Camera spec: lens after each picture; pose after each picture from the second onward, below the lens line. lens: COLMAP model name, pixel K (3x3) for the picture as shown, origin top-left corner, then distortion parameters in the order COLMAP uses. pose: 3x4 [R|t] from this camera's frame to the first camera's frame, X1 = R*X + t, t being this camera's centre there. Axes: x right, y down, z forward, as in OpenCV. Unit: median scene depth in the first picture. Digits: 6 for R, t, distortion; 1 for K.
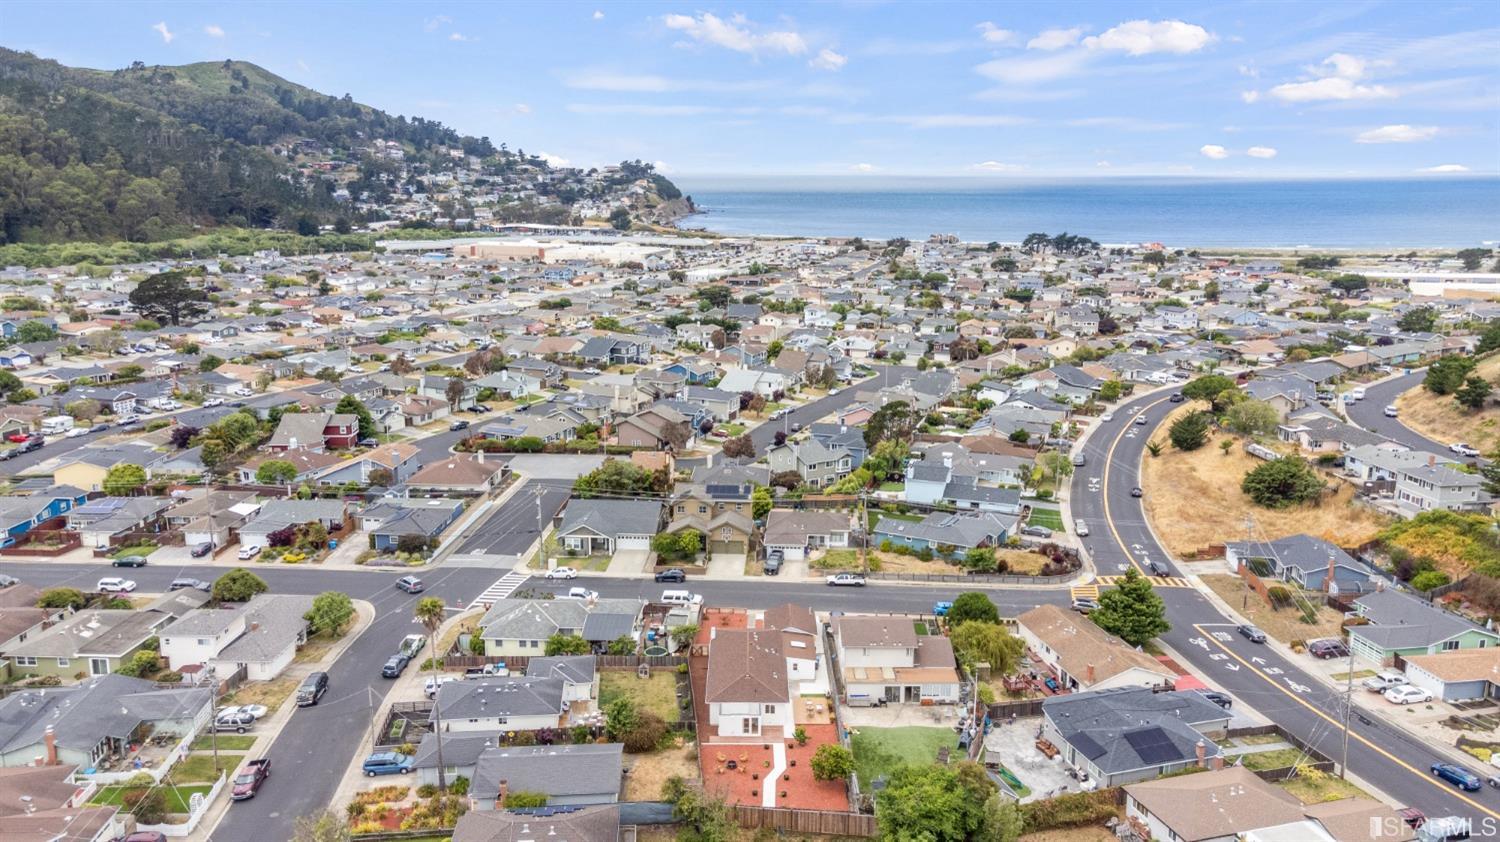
lens RADIAL K [[1090.6, 0, 750.8], [0, 1090.6, 428.3], [0, 0, 1]] dist [0.050874, 0.033703]
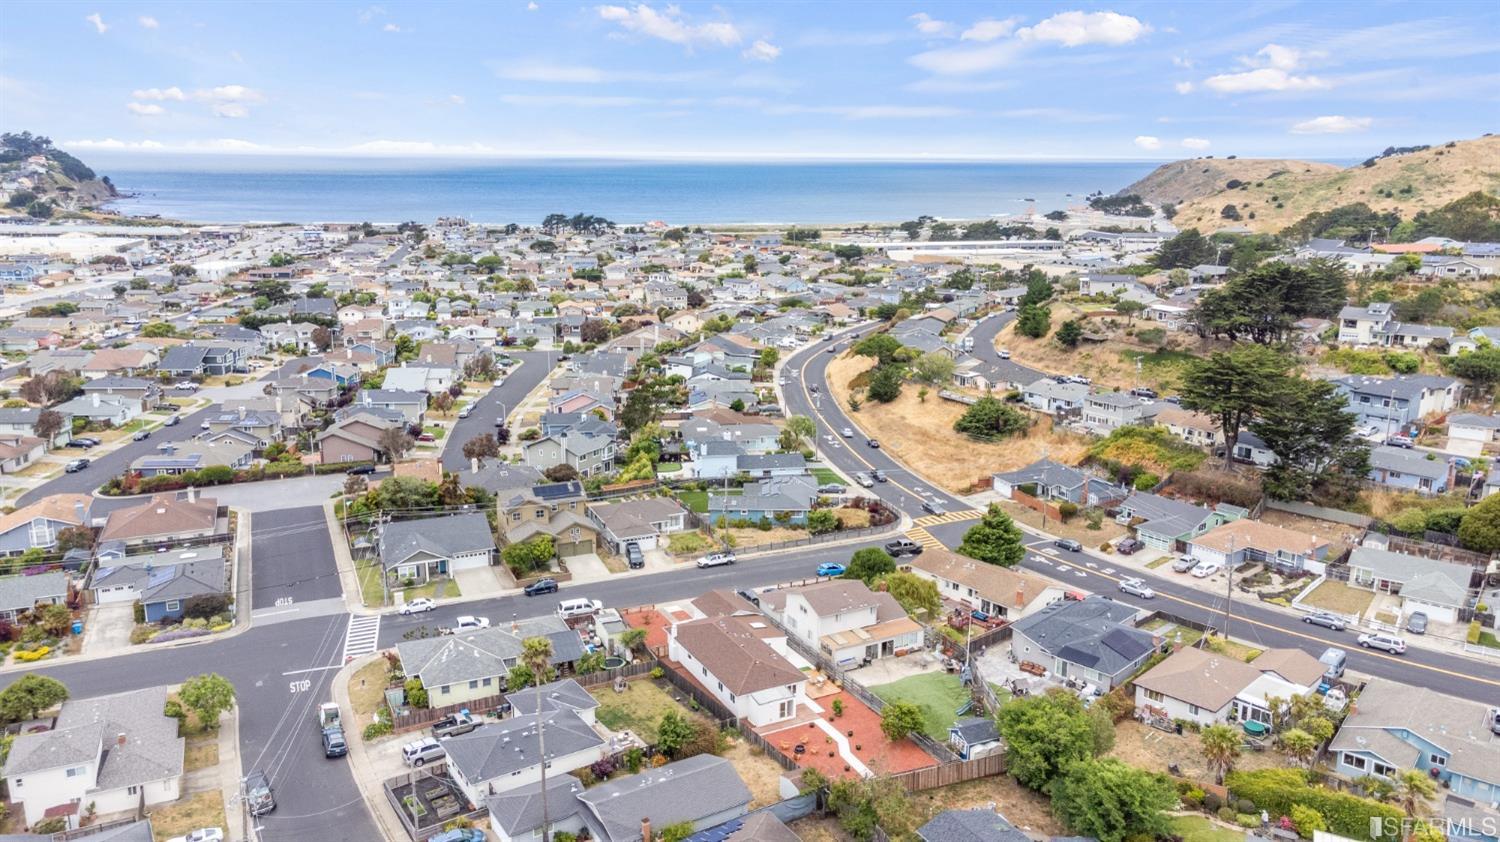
lens RADIAL K [[1090.6, 0, 753.8], [0, 1090.6, 422.7], [0, 0, 1]] dist [0.050874, 0.033703]
pose [[0.892929, -0.109536, 0.436669, -0.238840], [0.104680, 0.993881, 0.035253, -0.014539], [-0.437858, 0.014232, 0.898931, 0.061138]]
